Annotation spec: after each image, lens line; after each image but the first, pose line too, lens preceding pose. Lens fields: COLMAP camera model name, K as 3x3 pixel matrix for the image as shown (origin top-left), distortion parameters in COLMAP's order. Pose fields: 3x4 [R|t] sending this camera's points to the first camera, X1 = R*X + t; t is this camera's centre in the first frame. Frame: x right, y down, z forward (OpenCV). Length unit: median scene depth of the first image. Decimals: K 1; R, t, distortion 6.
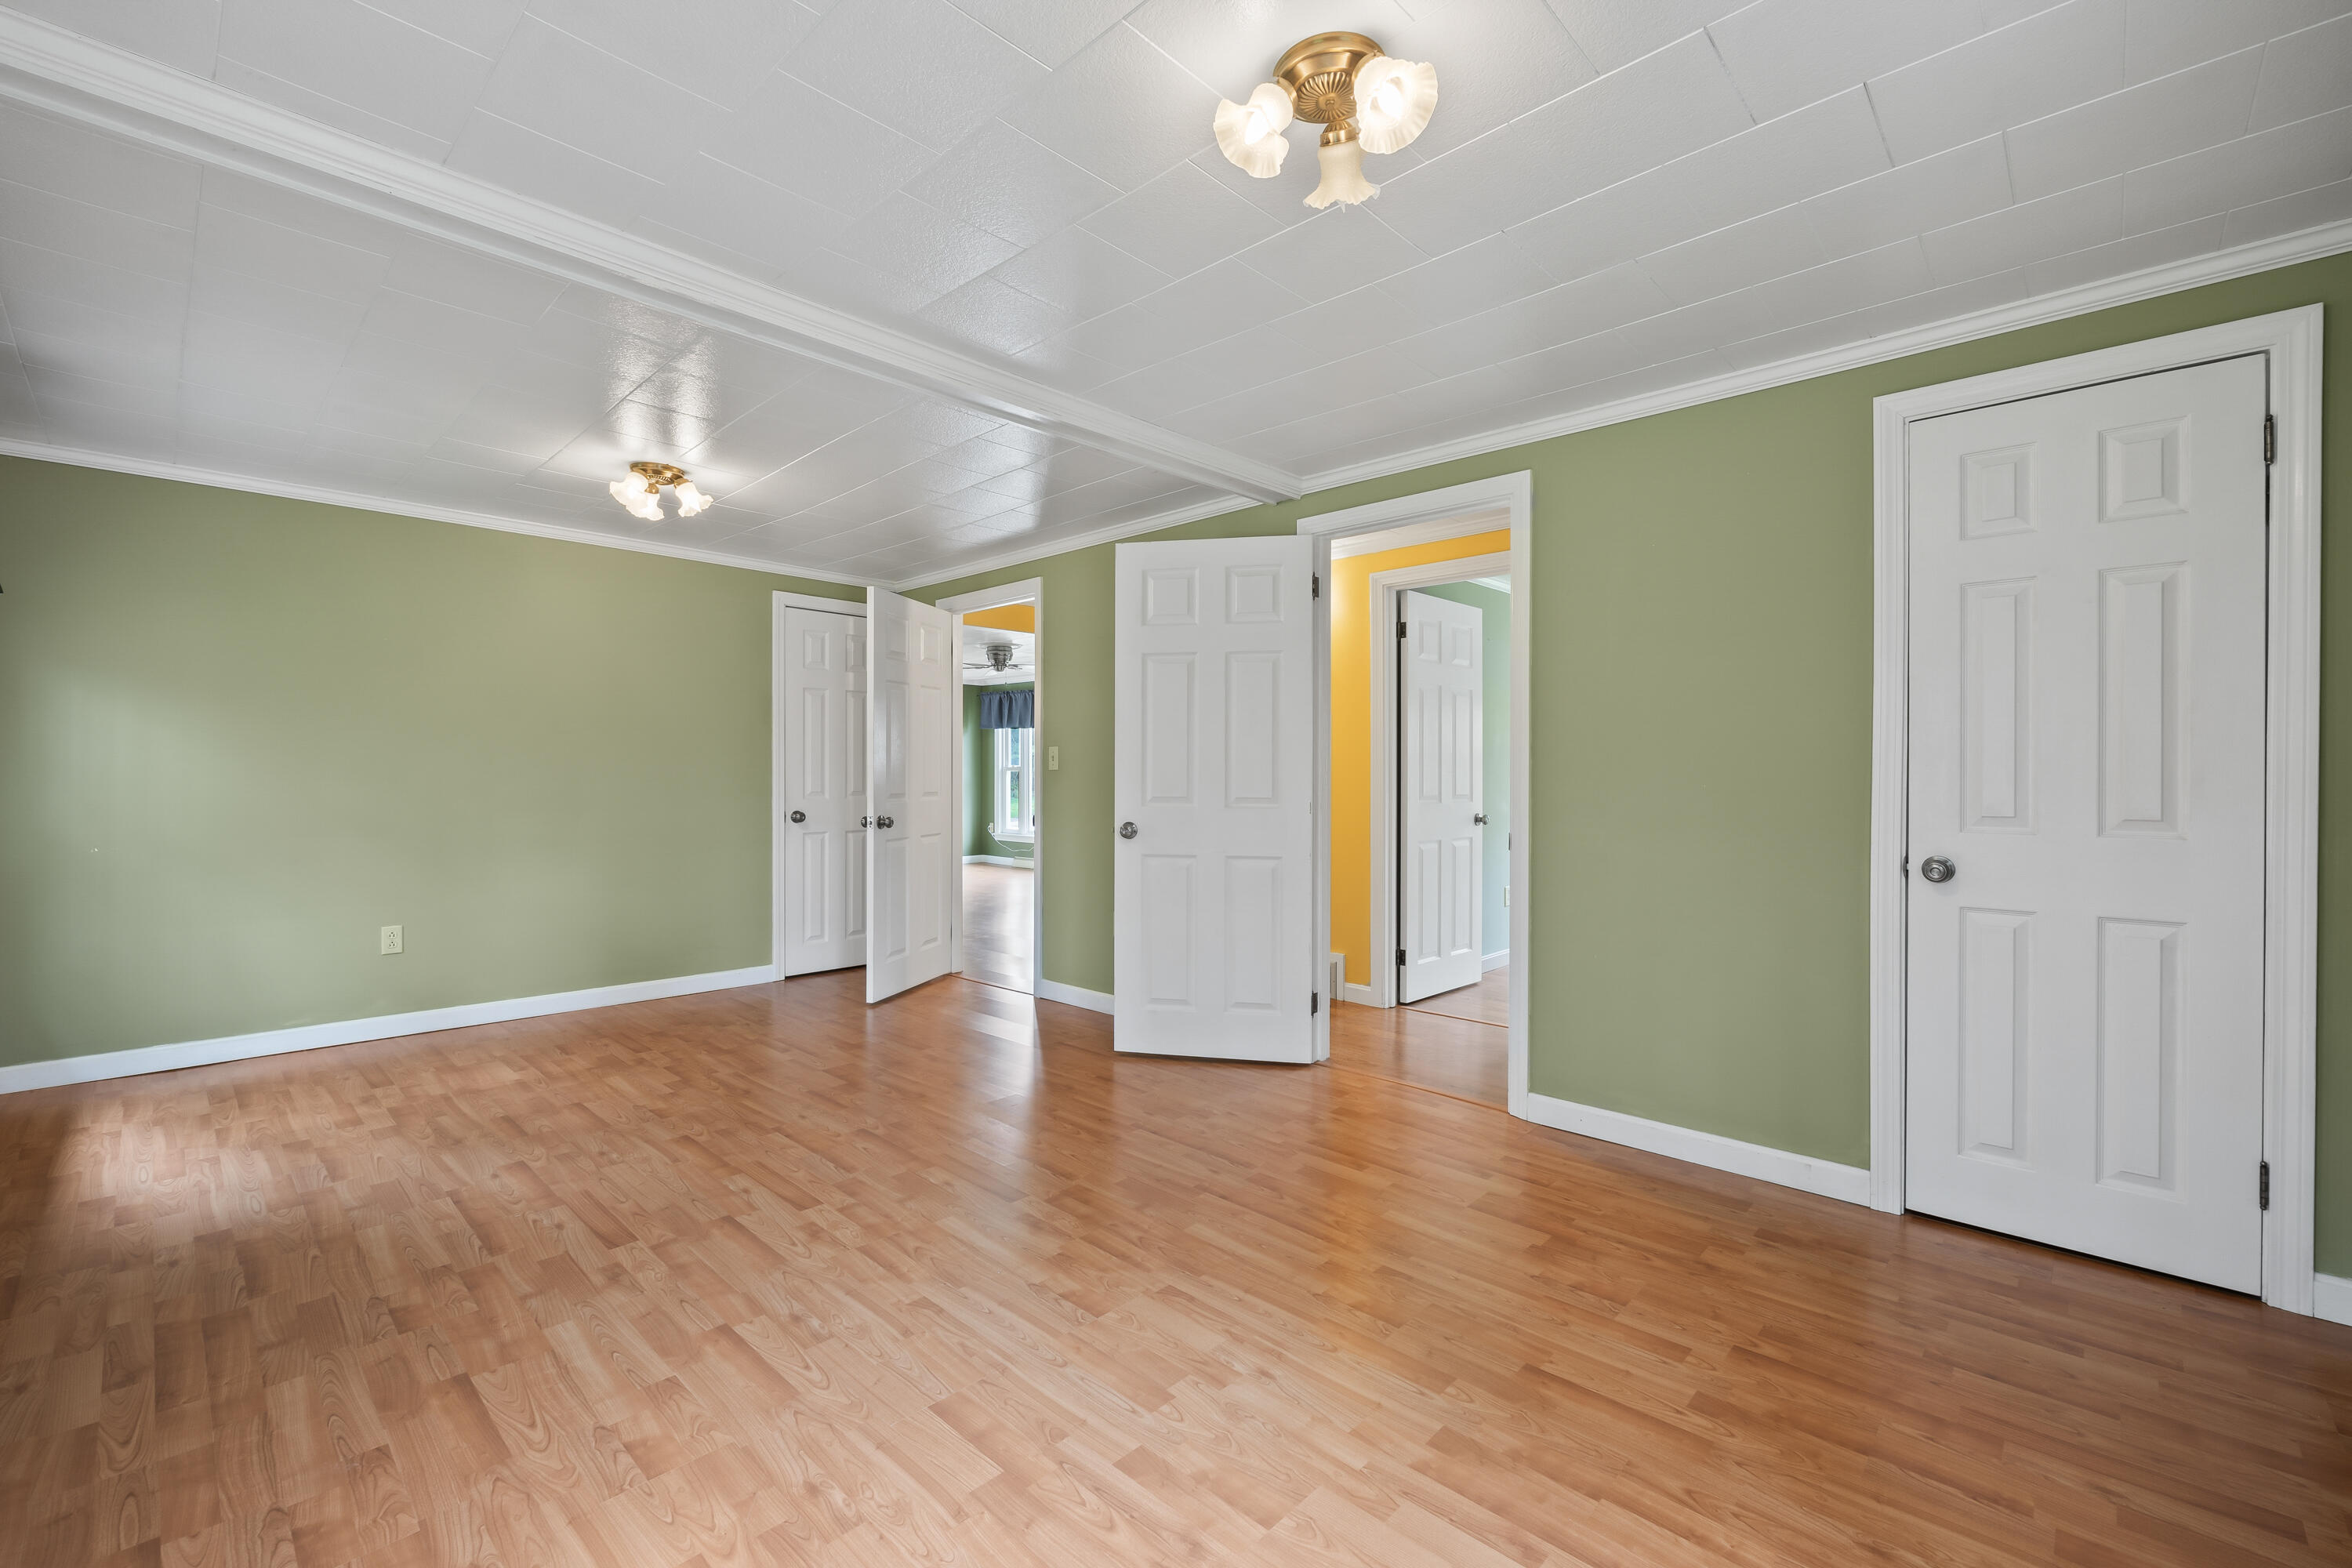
lens RADIAL K [[976.7, 0, 1176.0], [0, 976.7, 784.0], [0, 0, 1]] dist [0.000099, -0.000269]
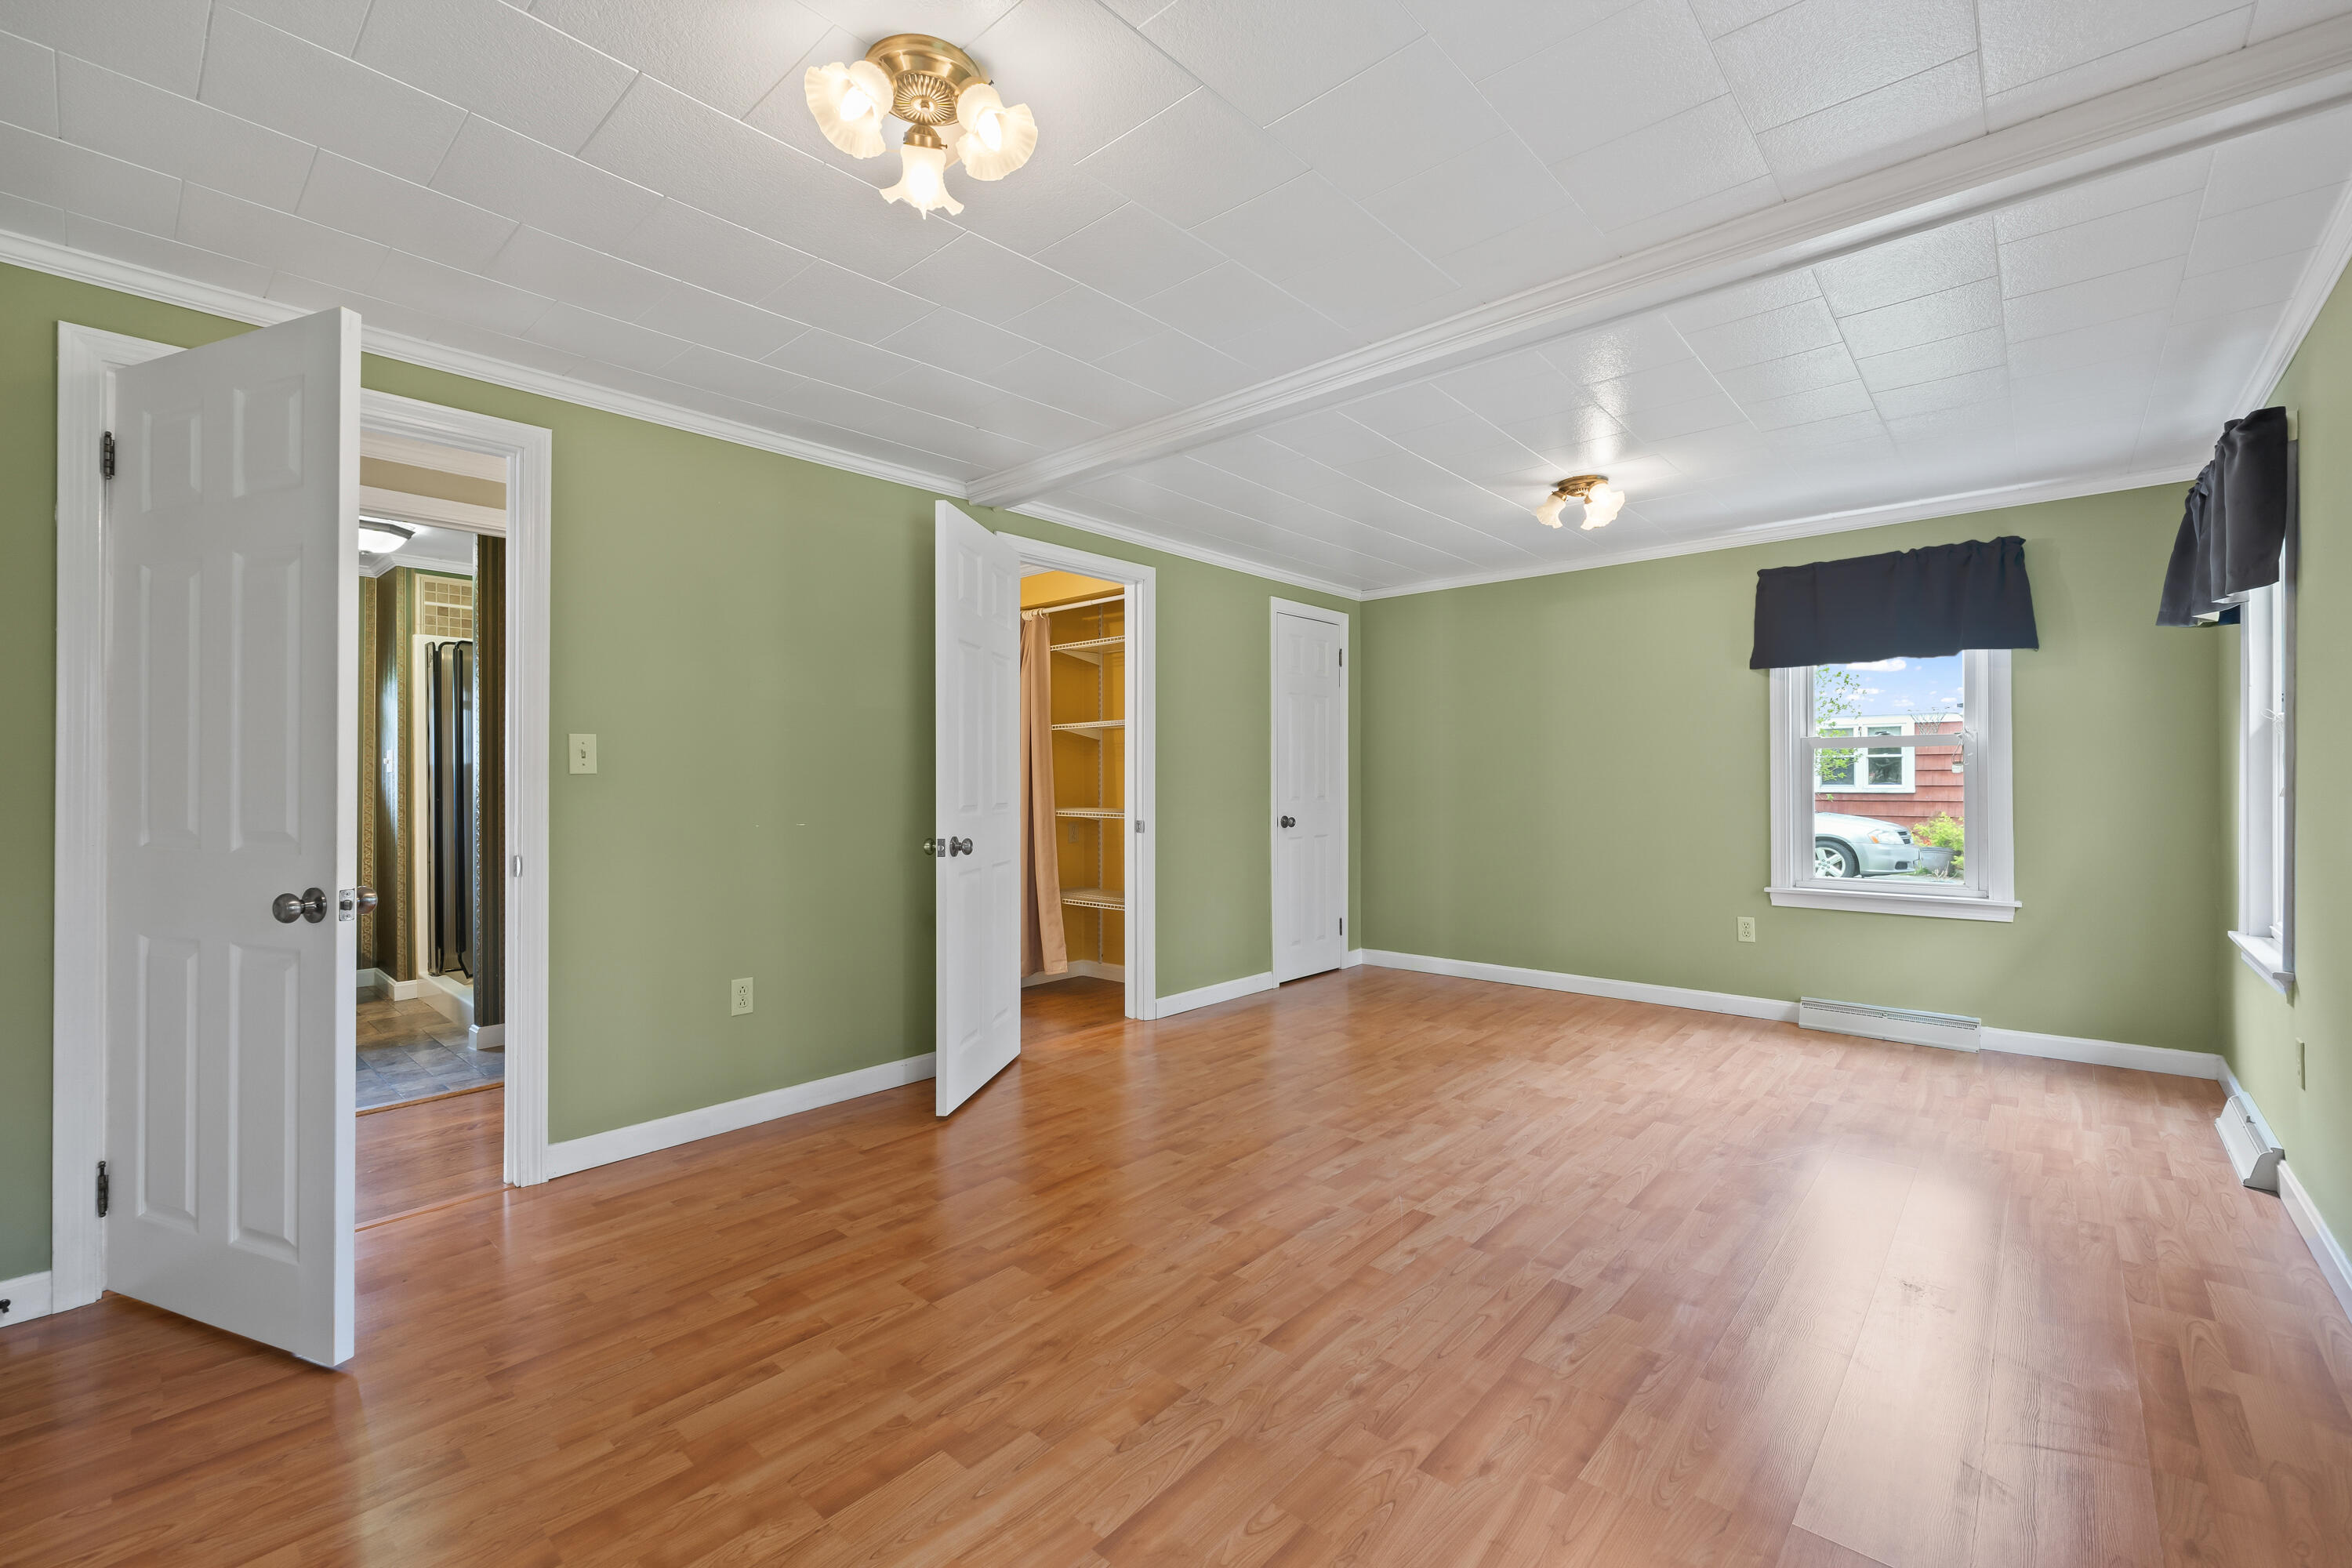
lens RADIAL K [[992.2, 0, 1125.9], [0, 992.2, 785.4], [0, 0, 1]] dist [-0.000908, -0.000162]
pose [[-0.007942, -0.006228, 0.999949, -1.395818], [0.009615, 0.999934, 0.006305, -0.015856], [-0.999922, 0.009665, -0.007882, 1.318357]]
